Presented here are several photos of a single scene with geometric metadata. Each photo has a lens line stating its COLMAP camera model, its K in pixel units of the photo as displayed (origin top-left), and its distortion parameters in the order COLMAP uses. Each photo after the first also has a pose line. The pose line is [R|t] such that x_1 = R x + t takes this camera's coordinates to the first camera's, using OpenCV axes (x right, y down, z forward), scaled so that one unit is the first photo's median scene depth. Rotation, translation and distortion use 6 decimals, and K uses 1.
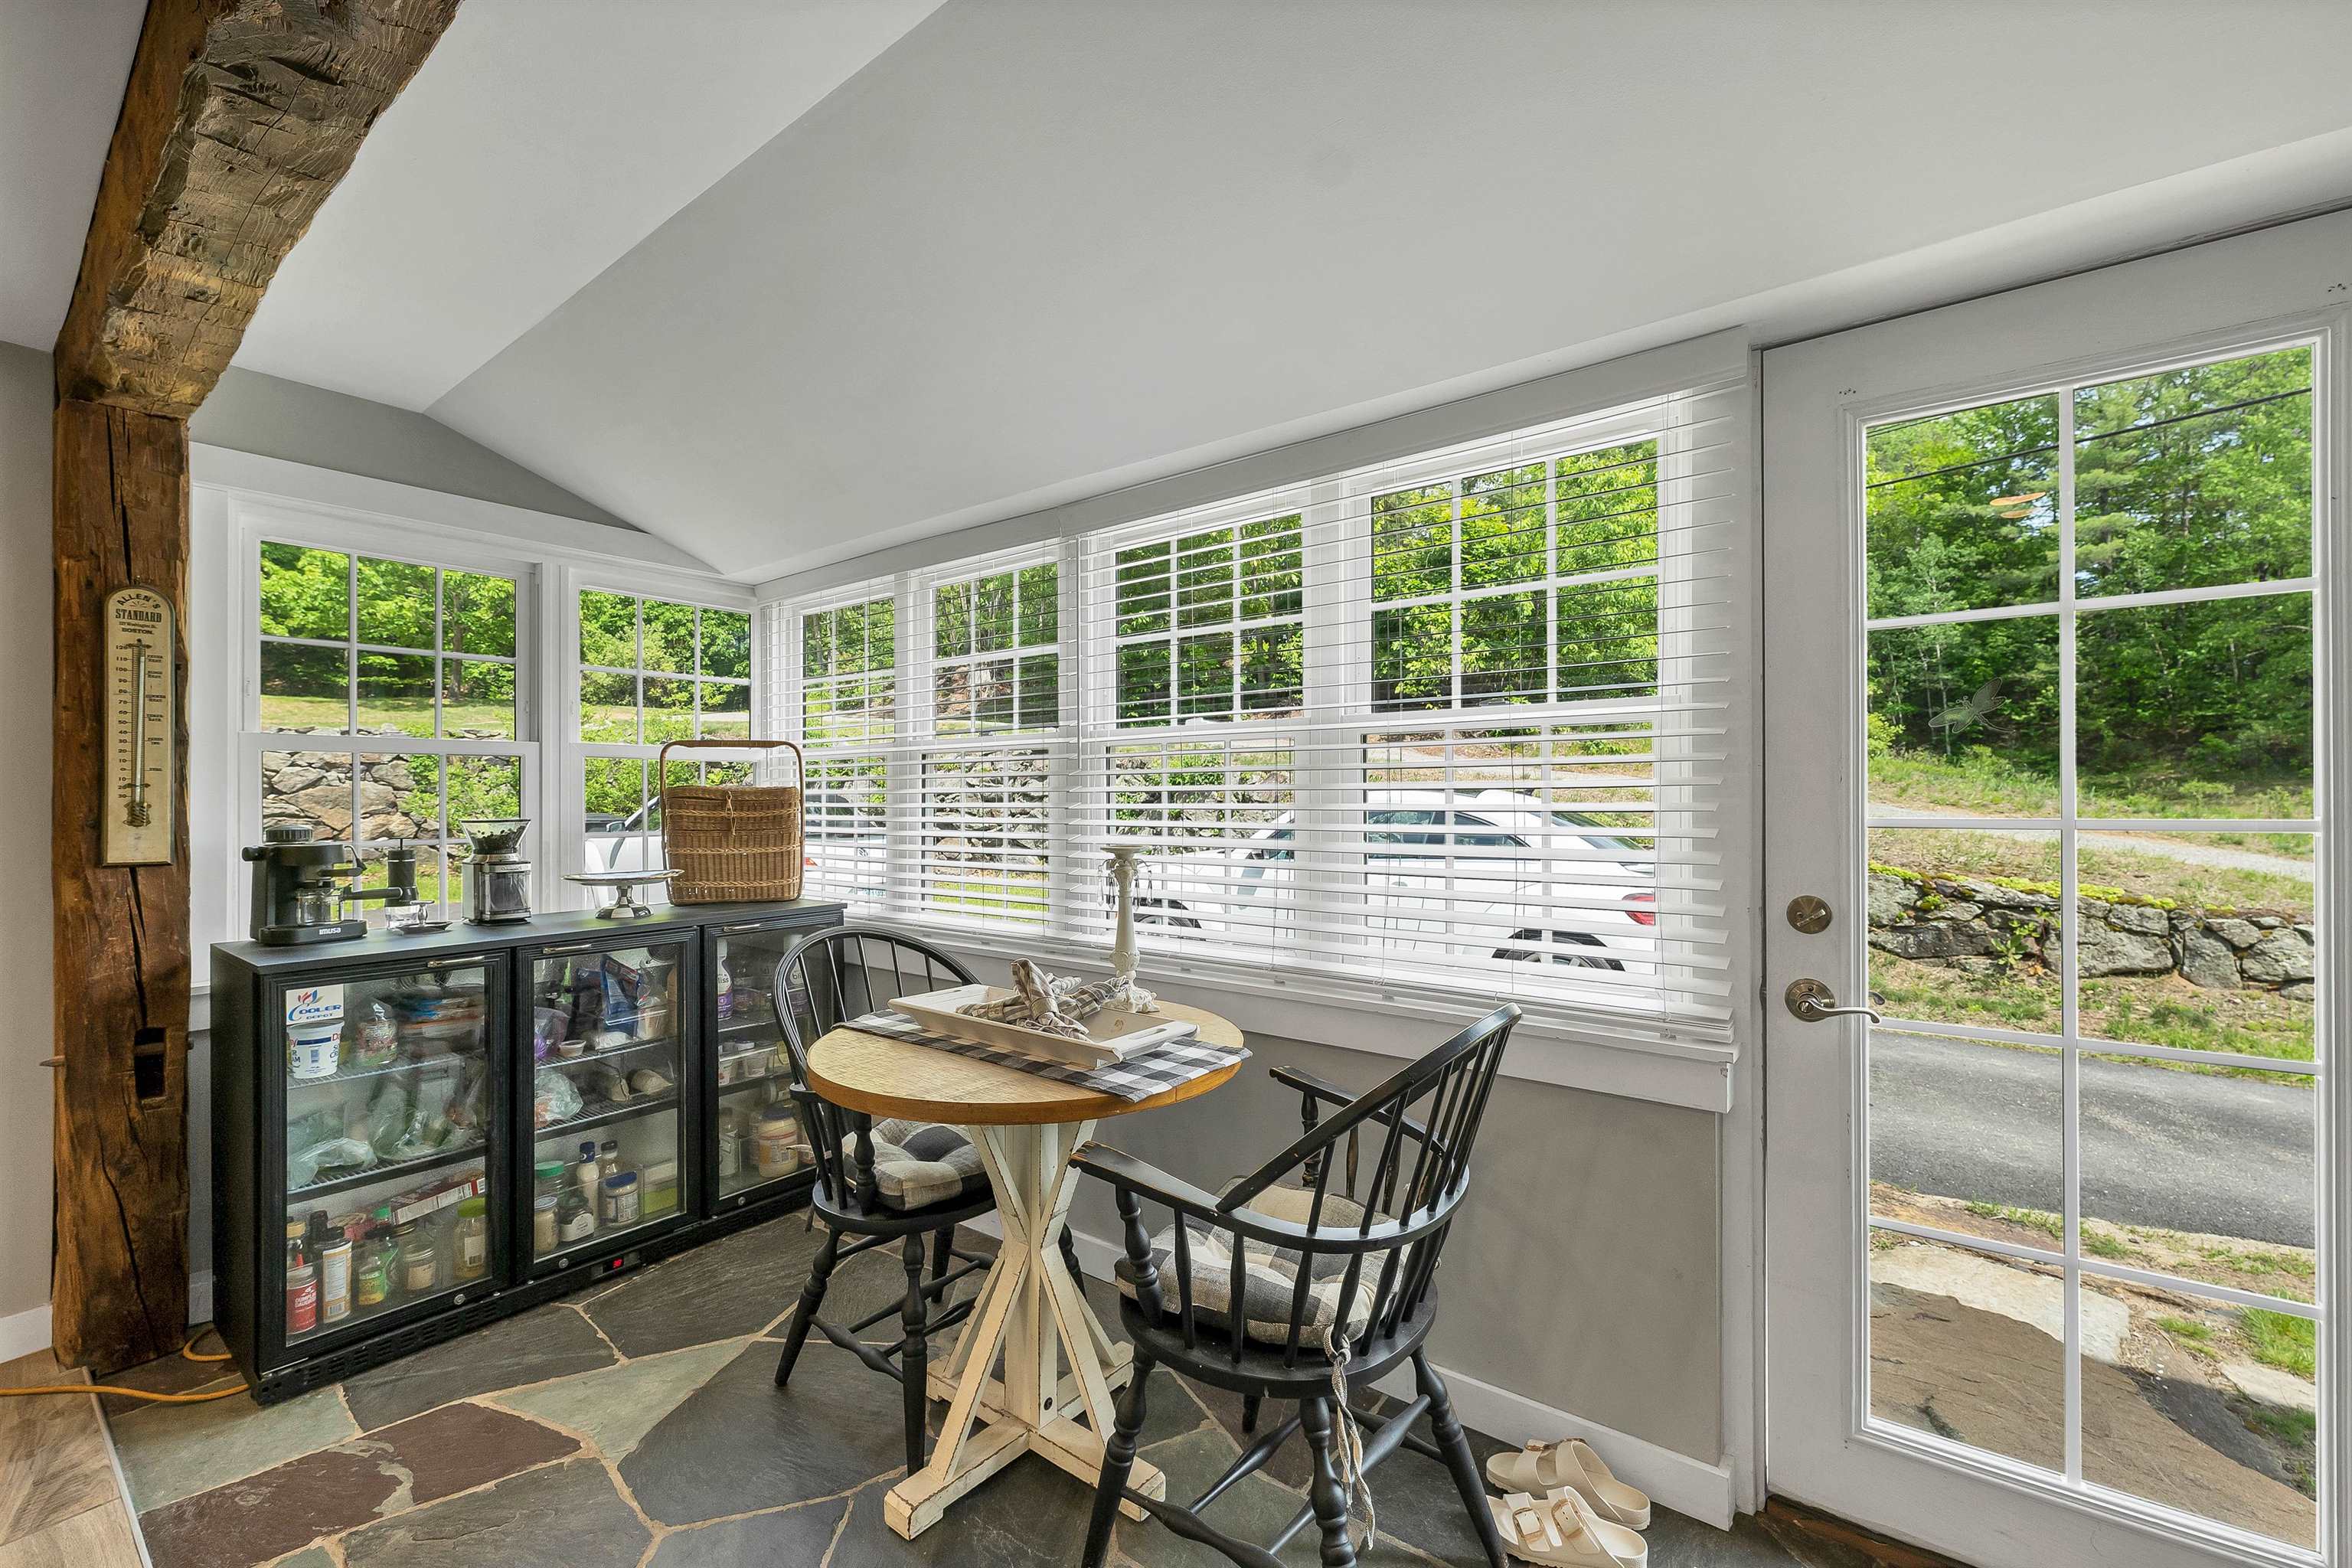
lens RADIAL K [[997.5, 0, 1170.7], [0, 997.5, 791.1], [0, 0, 1]] dist [0.001370, -0.000170]
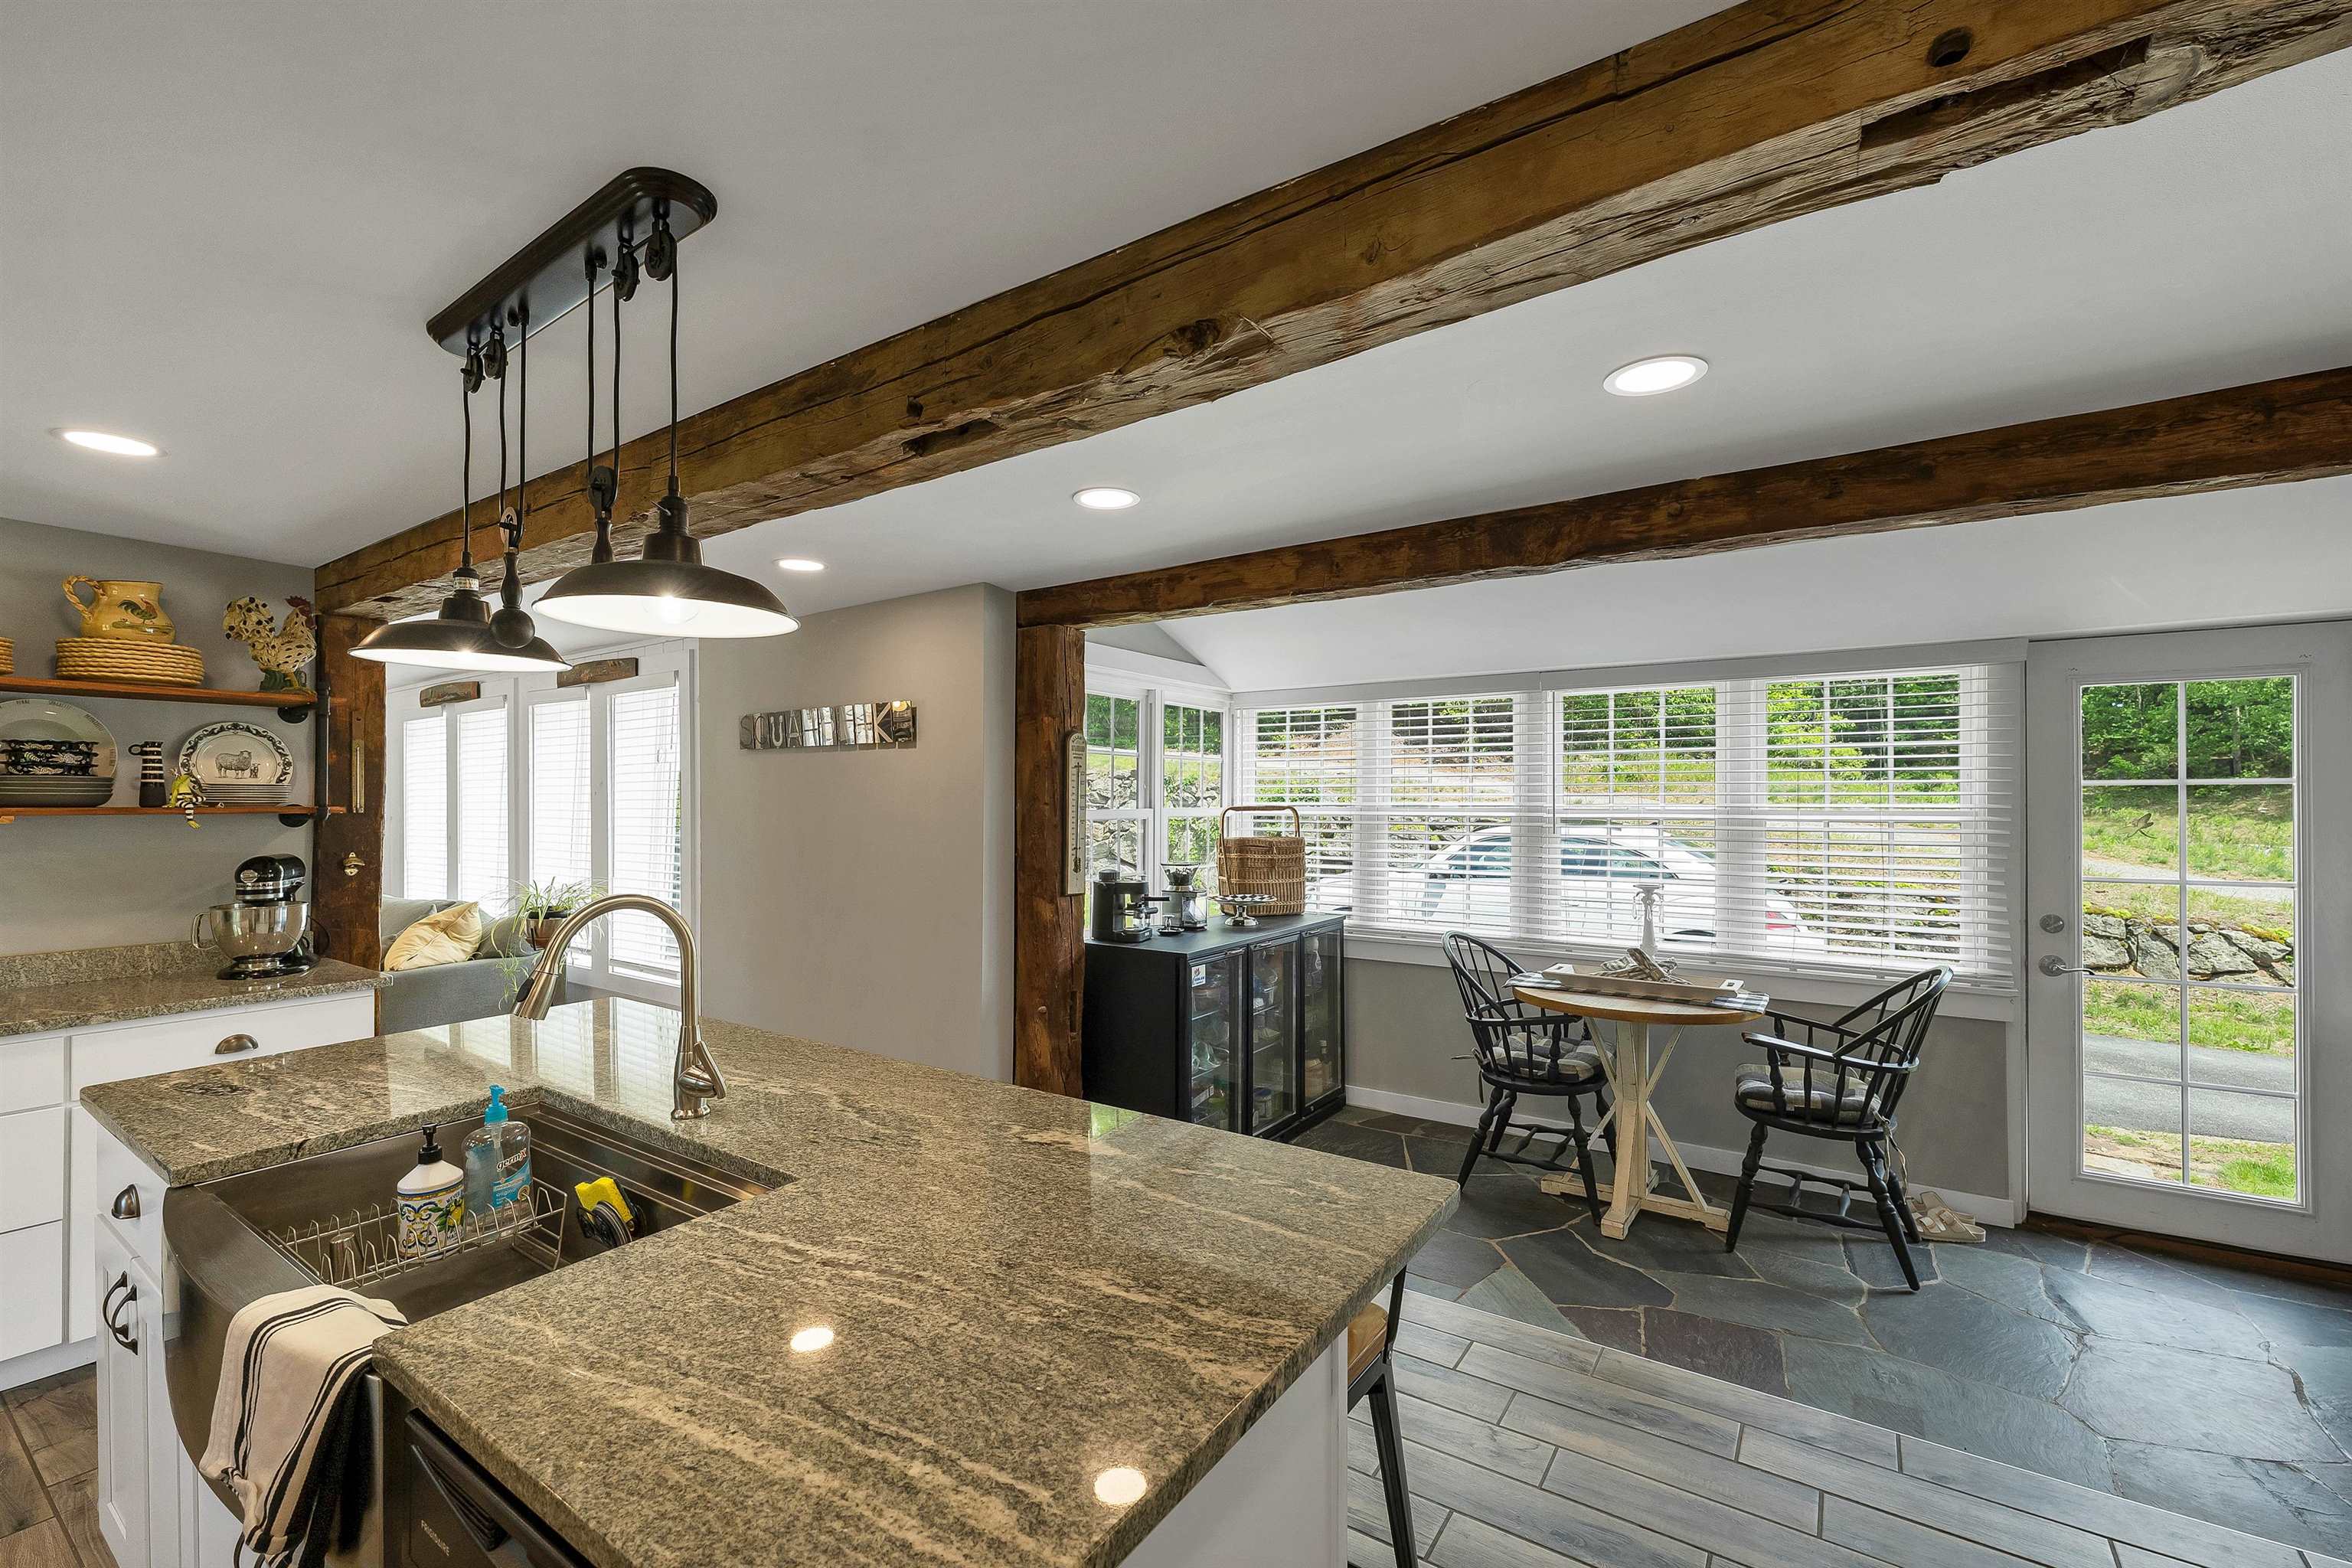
lens RADIAL K [[997.5, 0, 1179.1], [0, 997.5, 791.8], [0, 0, 1]] dist [0.001370, -0.000170]
pose [[0.998470, 0.006737, 0.054881, -0.908929], [-0.006365, 0.999956, -0.006946, -0.086931], [-0.054926, 0.006586, 0.998469, -0.680498]]
